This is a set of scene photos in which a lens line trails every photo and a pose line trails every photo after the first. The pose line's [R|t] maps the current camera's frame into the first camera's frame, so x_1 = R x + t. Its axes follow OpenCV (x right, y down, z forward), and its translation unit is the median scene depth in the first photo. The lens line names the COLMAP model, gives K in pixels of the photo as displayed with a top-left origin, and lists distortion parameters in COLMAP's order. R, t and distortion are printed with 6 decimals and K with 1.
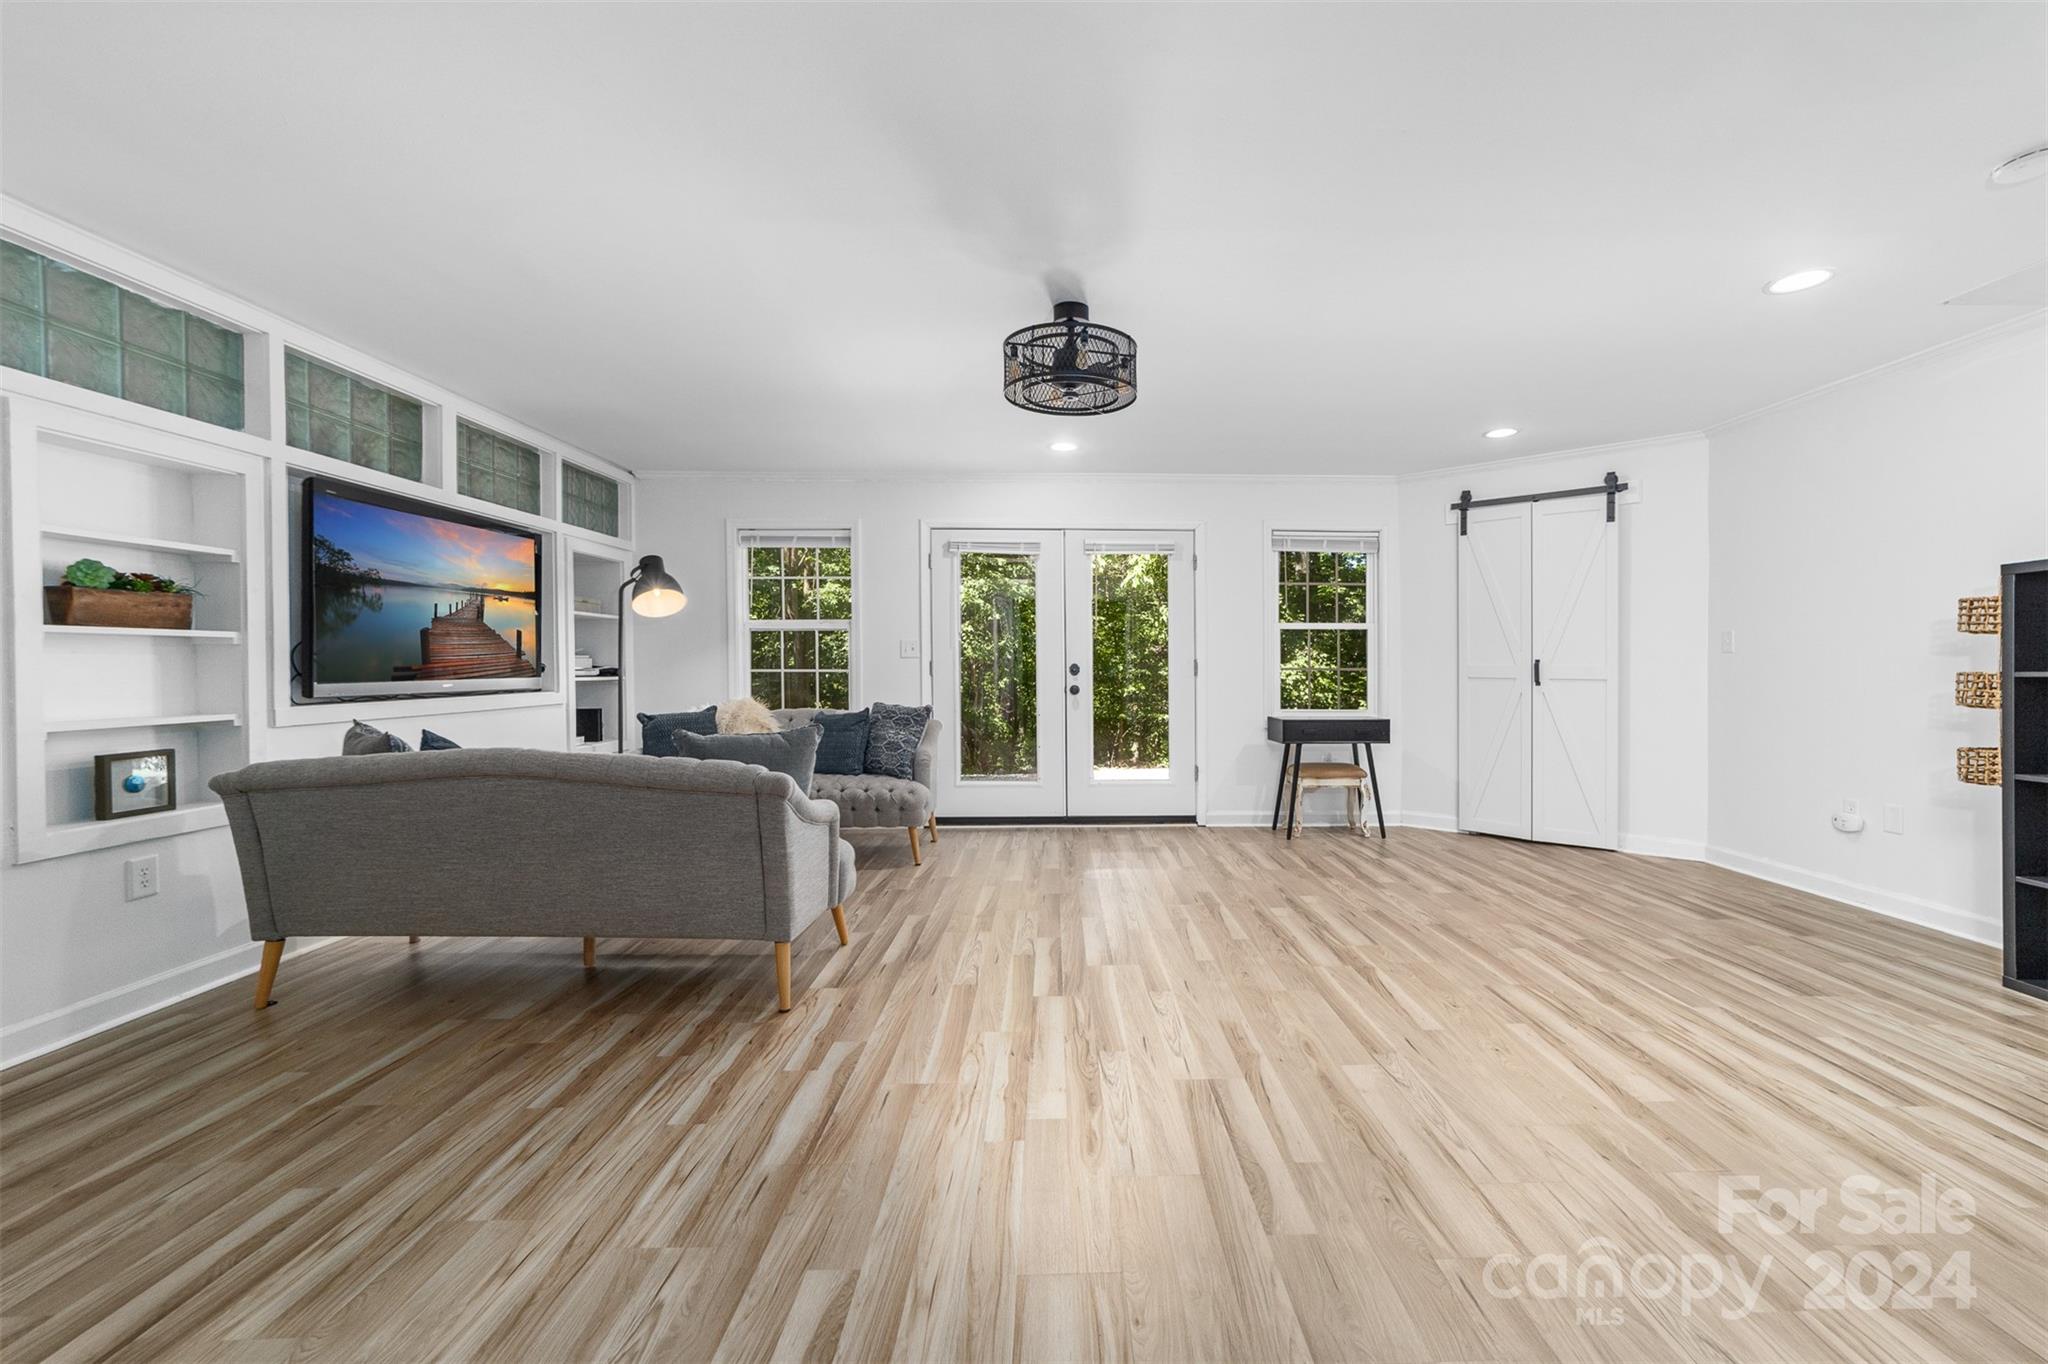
lens RADIAL K [[829.6, 0, 1084.1], [0, 829.6, 667.7], [0, 0, 1]] dist [-0.005971, -0.000019]
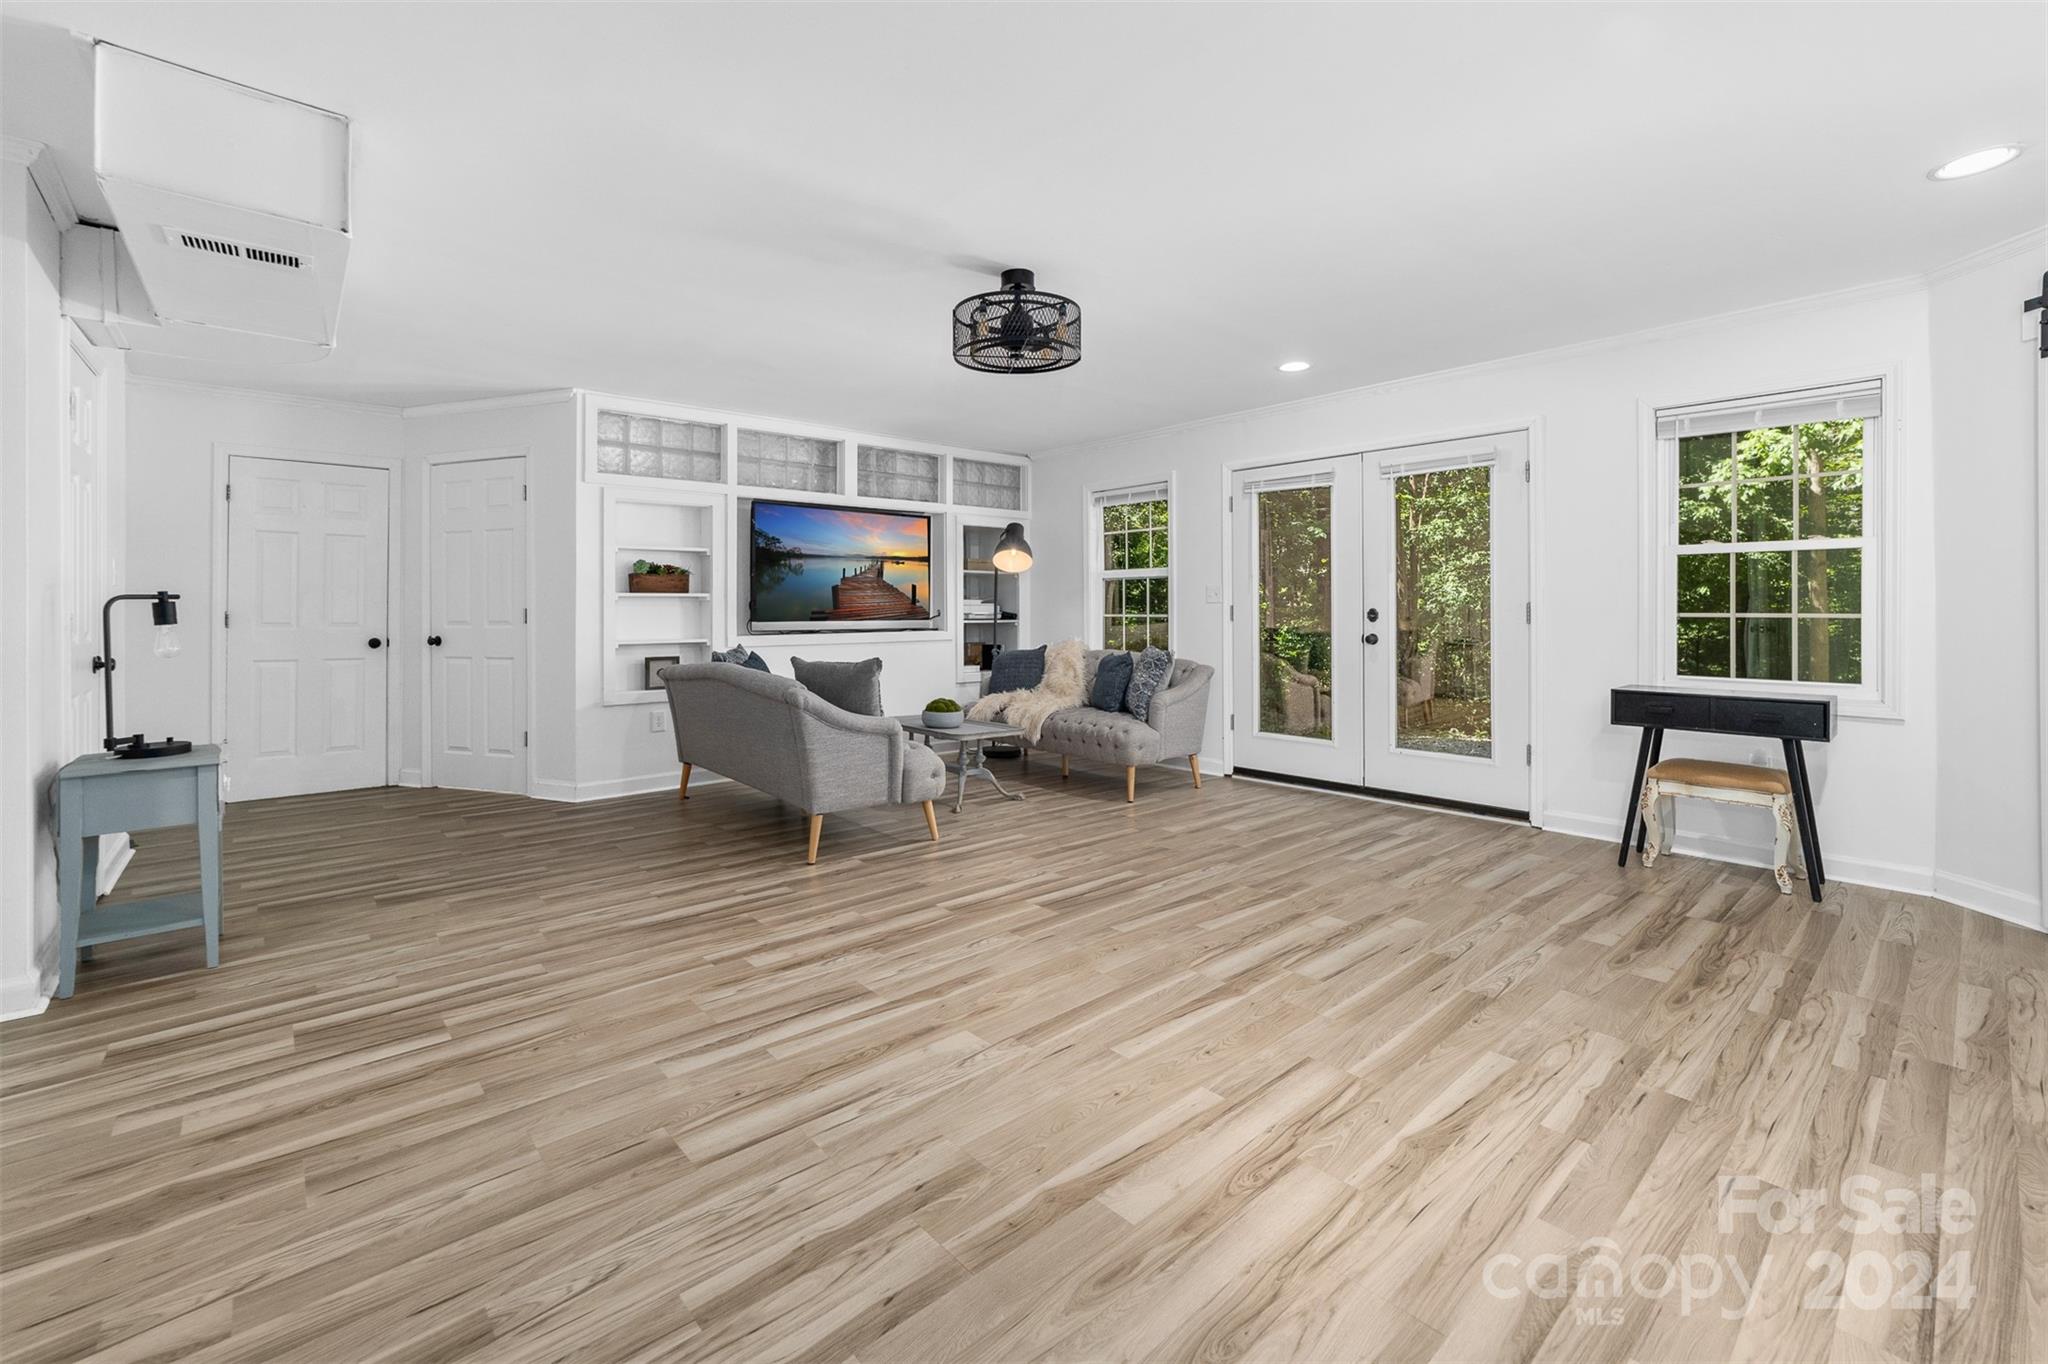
lens RADIAL K [[863.4, 0, 1024.1], [0, 863.4, 614.6], [0, 0, 1]] dist [-0.020437, 0.010366]
pose [[0.640606, 0.001578, -0.767869, 0.687596], [0.000693, 0.999996, 0.002633, -0.001491], [0.767870, -0.002219, 0.640602, 0.256796]]
